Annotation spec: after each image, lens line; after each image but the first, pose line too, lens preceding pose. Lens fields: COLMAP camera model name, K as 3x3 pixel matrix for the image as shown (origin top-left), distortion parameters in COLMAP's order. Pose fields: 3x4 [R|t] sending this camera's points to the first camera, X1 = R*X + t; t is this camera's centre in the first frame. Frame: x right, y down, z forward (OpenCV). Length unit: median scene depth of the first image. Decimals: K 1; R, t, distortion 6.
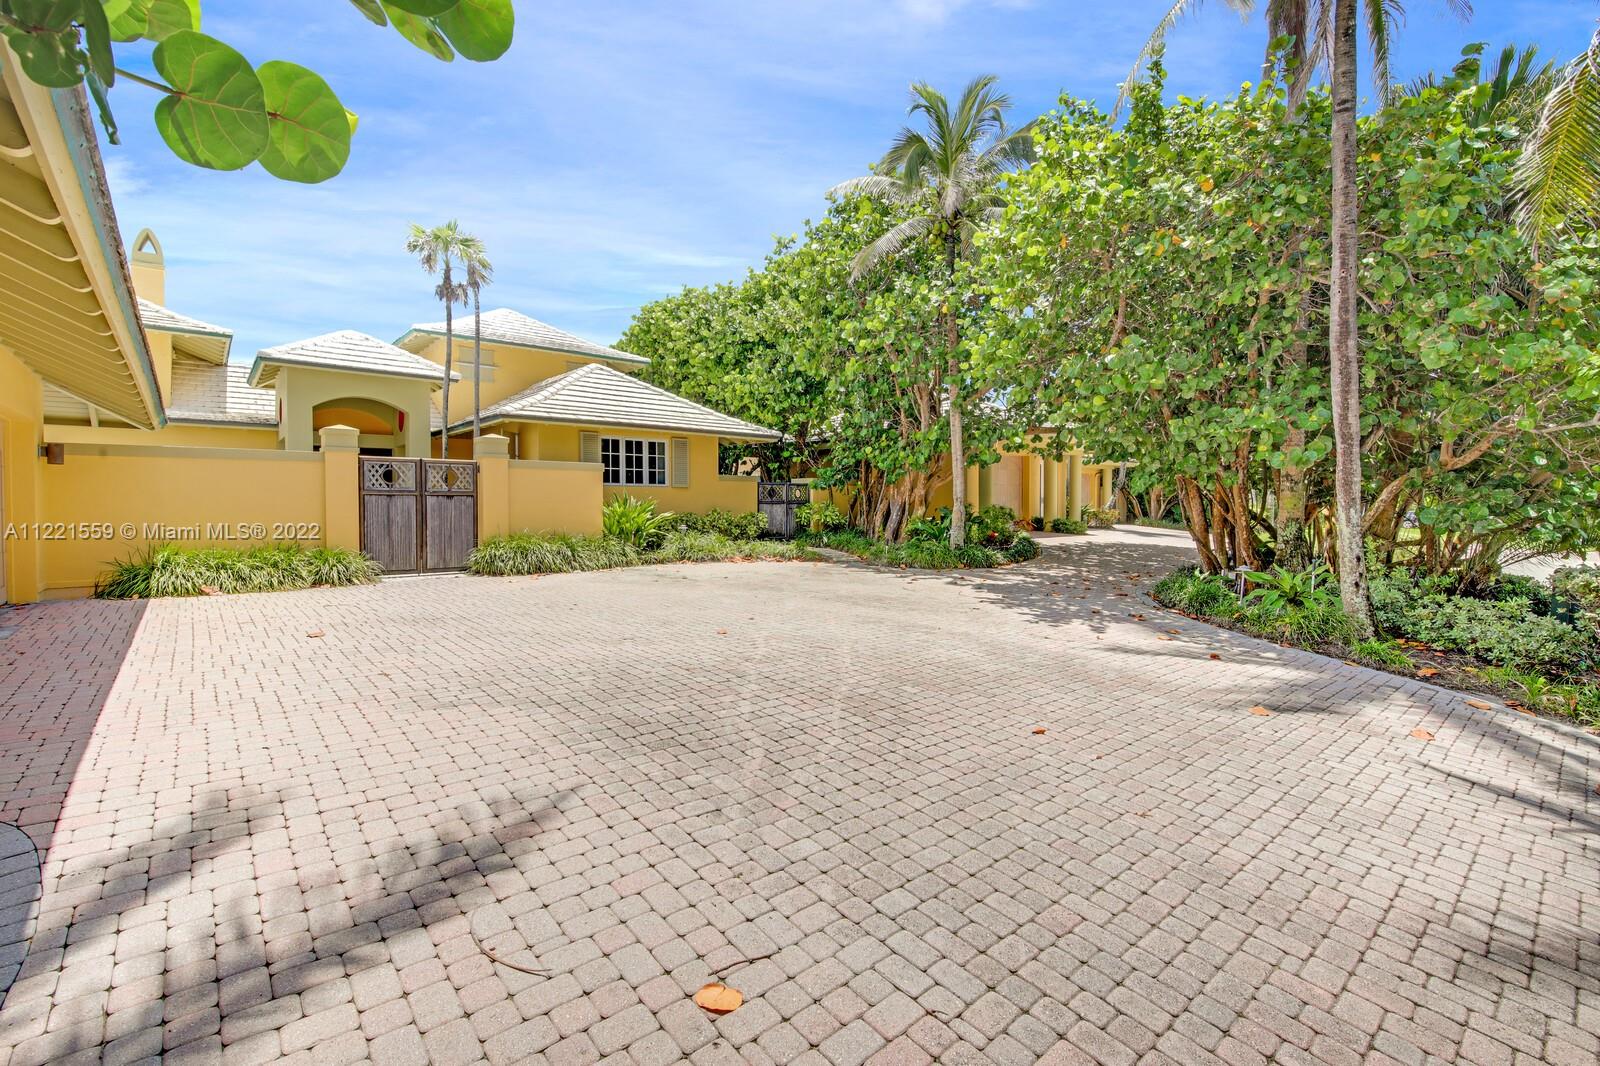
lens RADIAL K [[698.8, 0, 800.0], [0, 698.8, 533.0], [0, 0, 1]] dist [-0.028215, -0.000606]
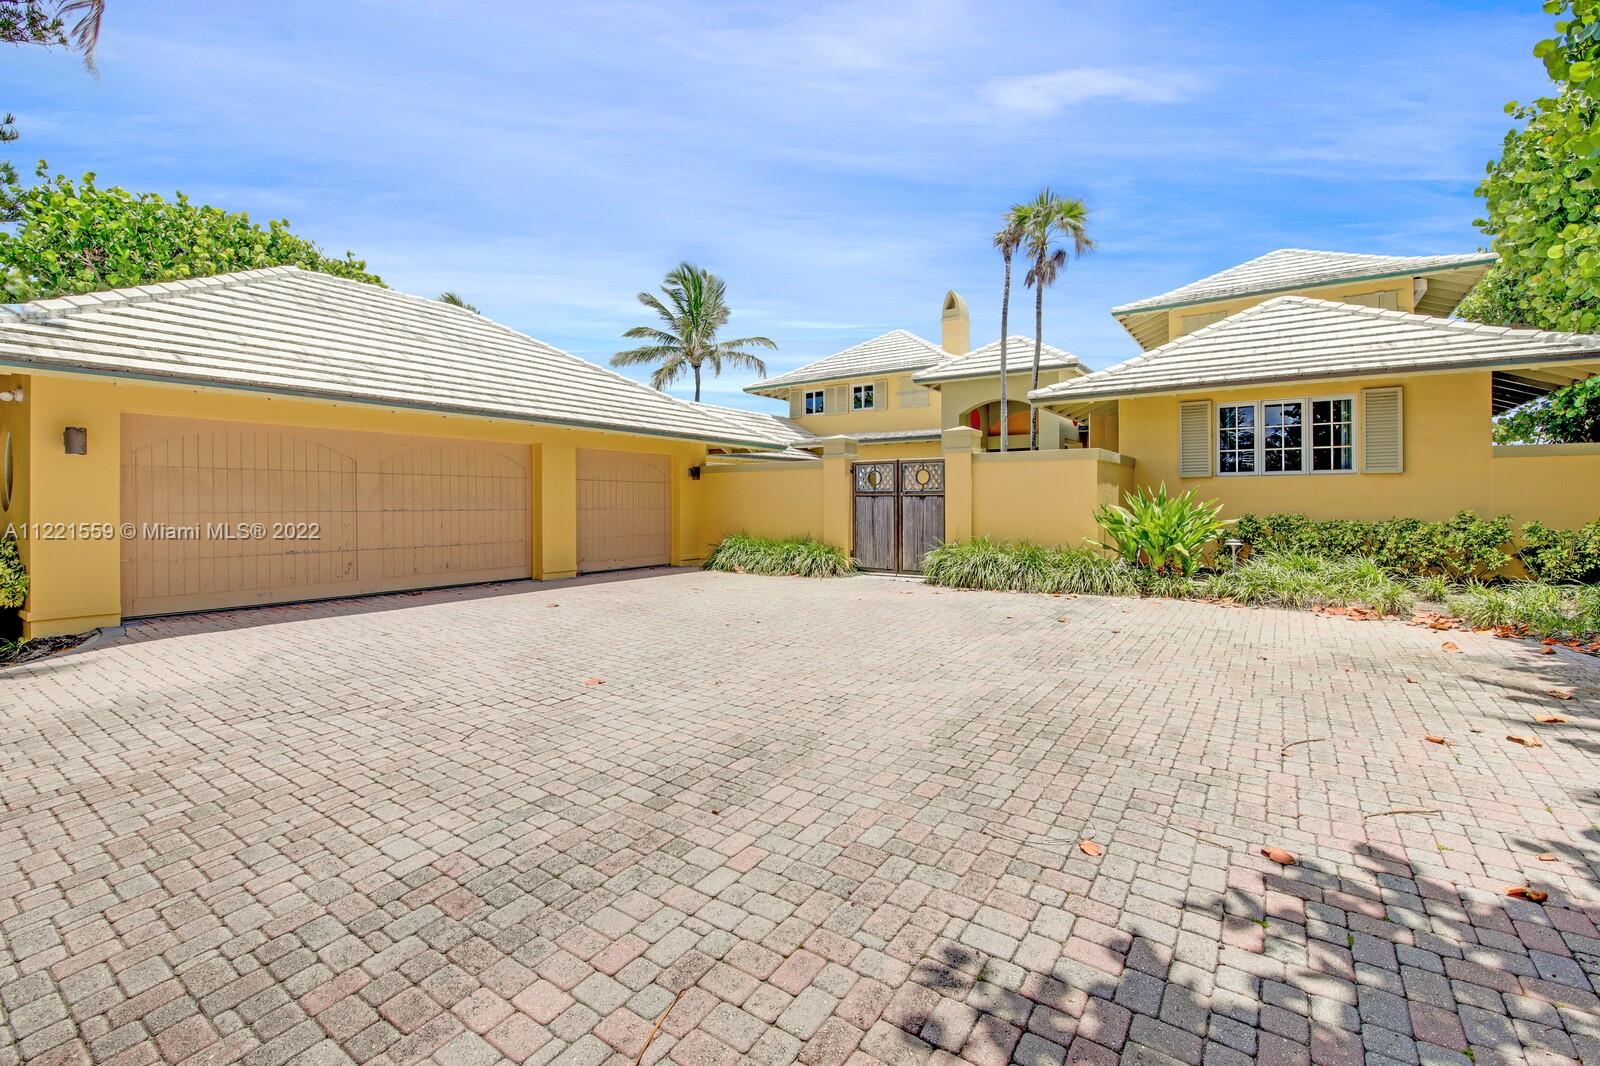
lens RADIAL K [[698.8, 0, 800.0], [0, 698.8, 533.0], [0, 0, 1]] dist [-0.028215, -0.000606]
pose [[0.256020, 0.048412, -0.965459, 0.384184], [-0.031251, 0.998638, 0.041788, -0.038317], [0.966166, 0.019473, 0.257184, 0.597076]]
